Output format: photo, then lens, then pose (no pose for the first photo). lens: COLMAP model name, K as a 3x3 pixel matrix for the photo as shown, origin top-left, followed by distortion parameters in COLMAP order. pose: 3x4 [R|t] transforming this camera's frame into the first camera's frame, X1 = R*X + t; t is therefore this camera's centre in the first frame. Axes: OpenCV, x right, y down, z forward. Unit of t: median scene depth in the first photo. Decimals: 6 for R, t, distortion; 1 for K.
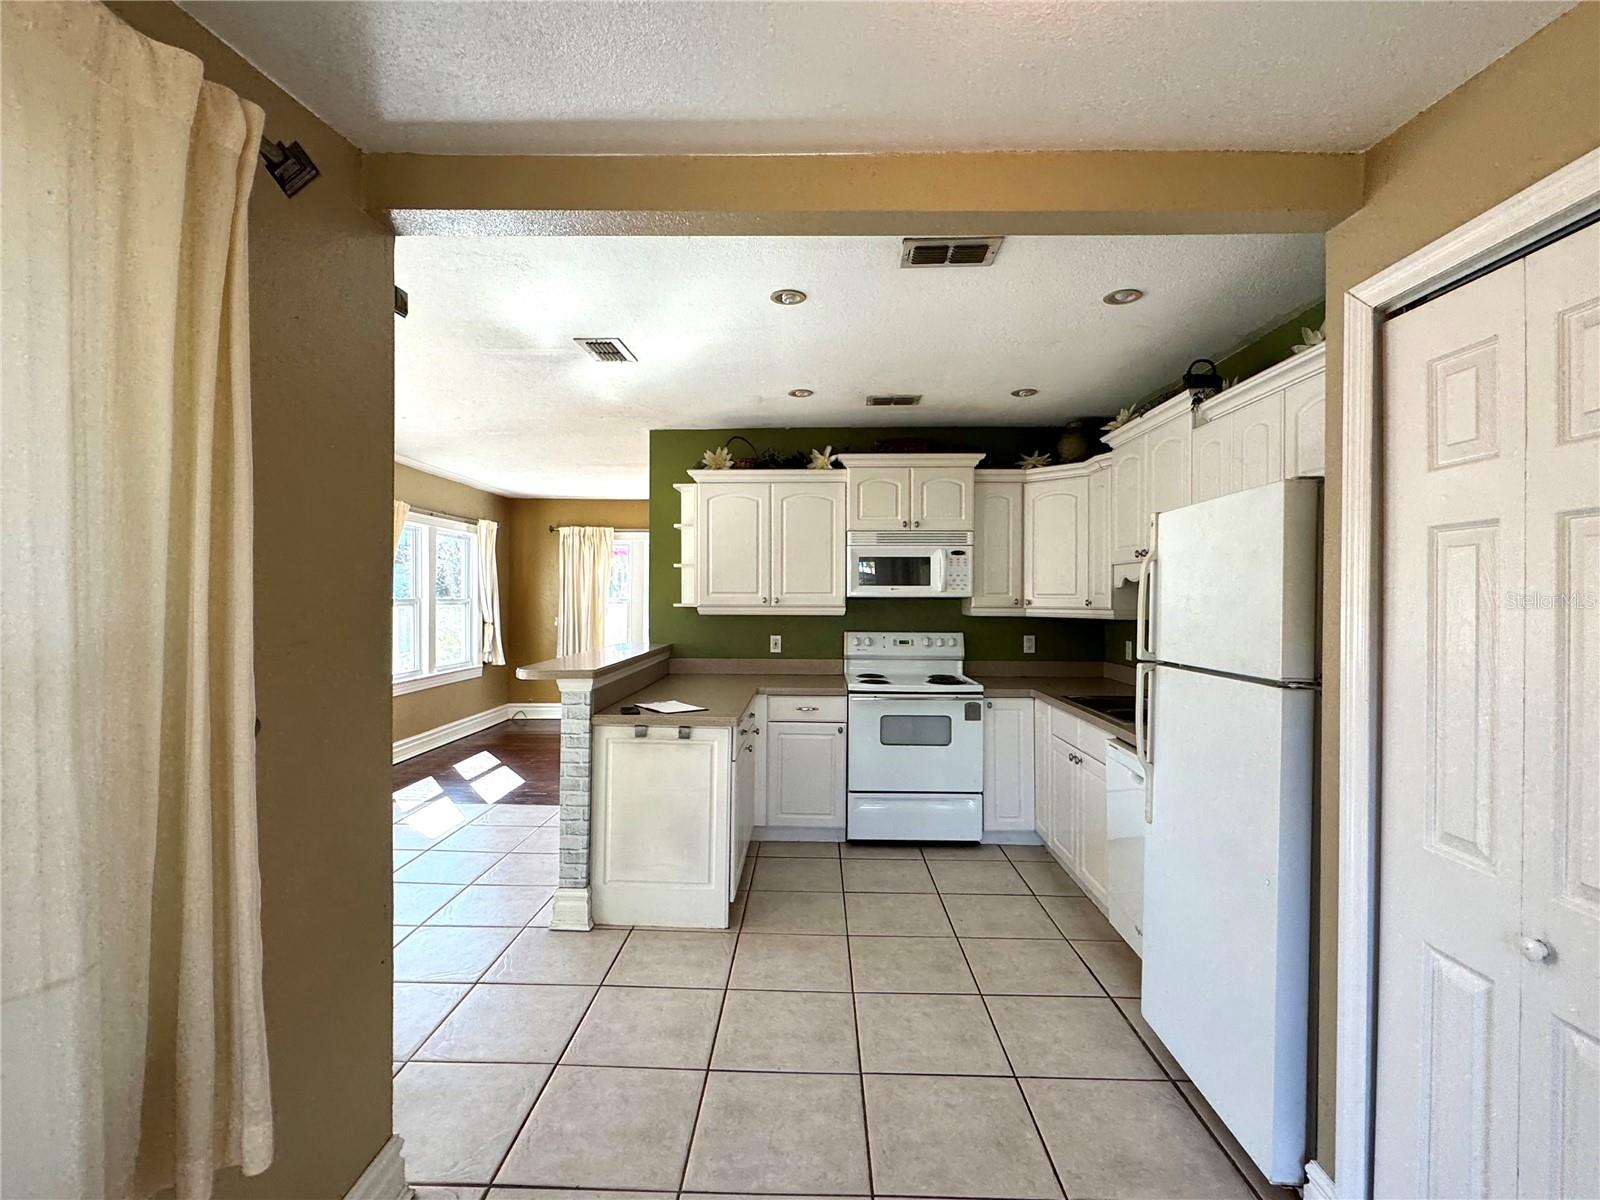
lens RADIAL K [[744.4, 0, 793.1], [0, 744.4, 599.1], [0, 0, 1]] dist [-0.002949, -0.000236]
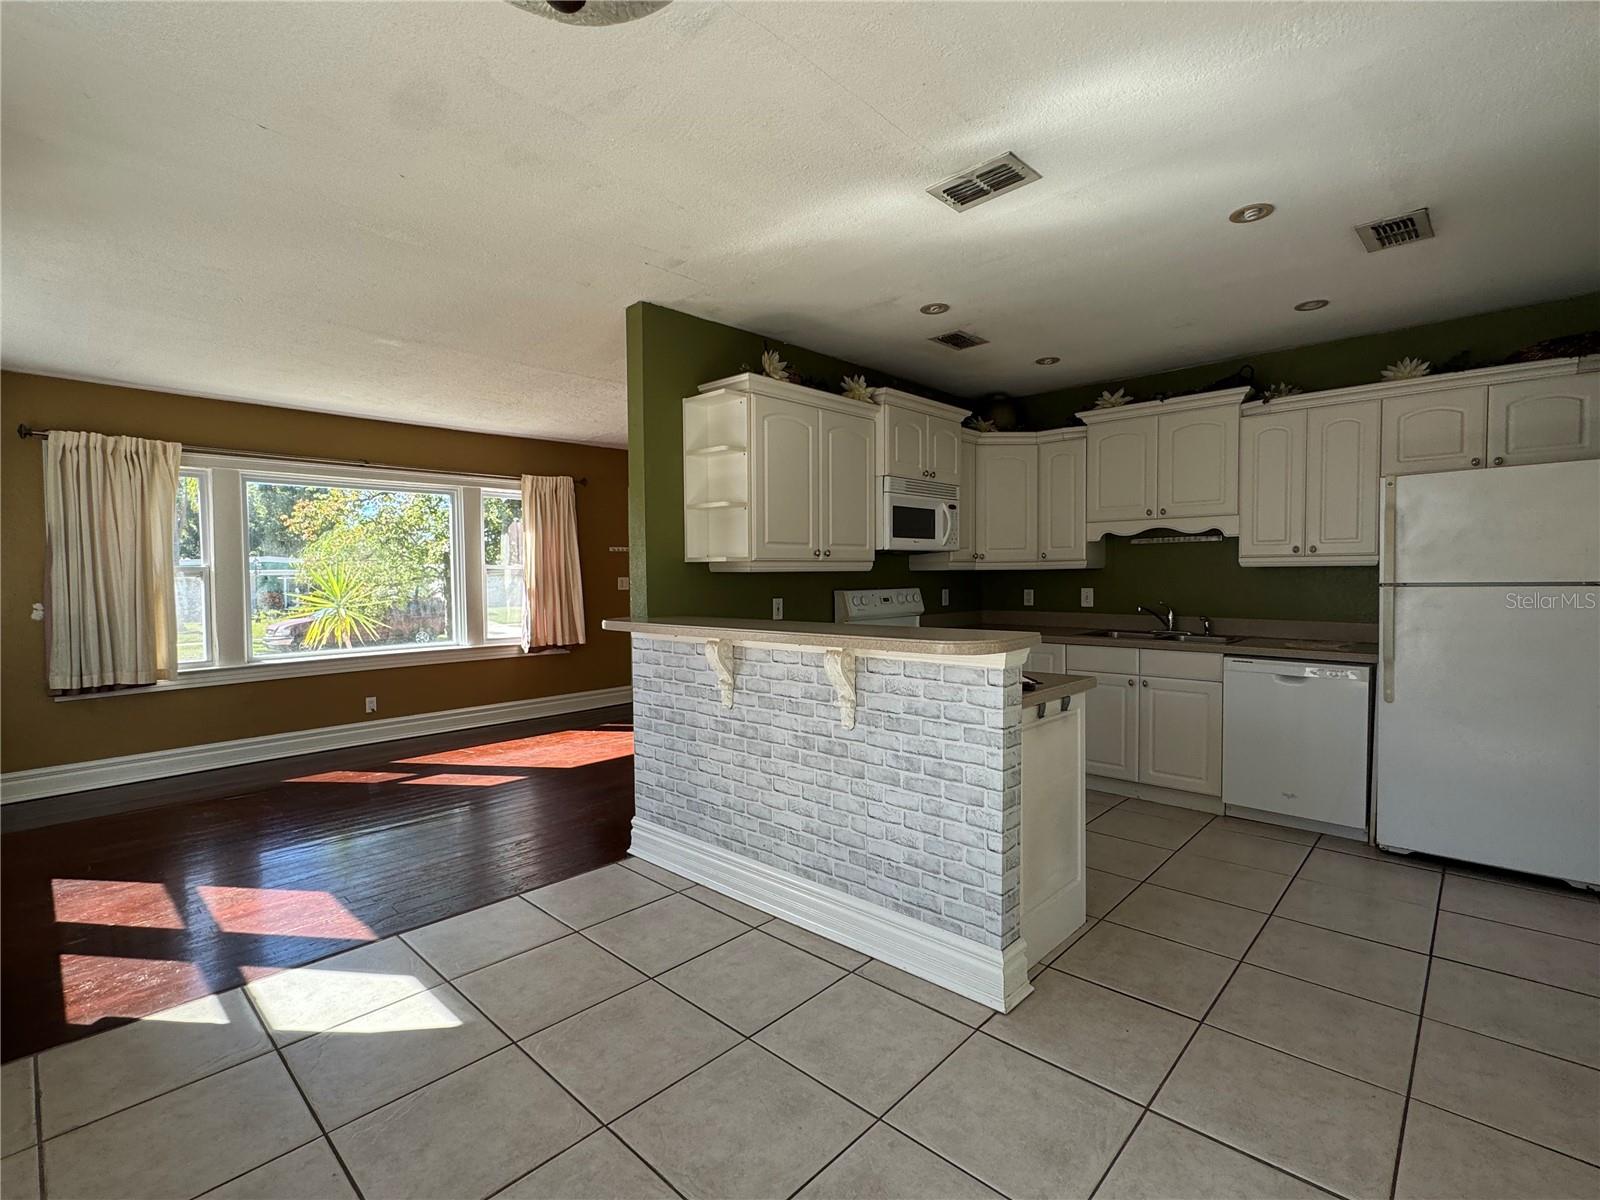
lens RADIAL K [[744.4, 0, 796.0], [0, 744.4, 596.6], [0, 0, 1]] dist [-0.002949, -0.000236]
pose [[0.661810, -0.033253, 0.748934, -0.672043], [0.017421, 0.999428, 0.028980, 0.026150], [-0.749469, -0.006132, 0.662011, 0.488394]]
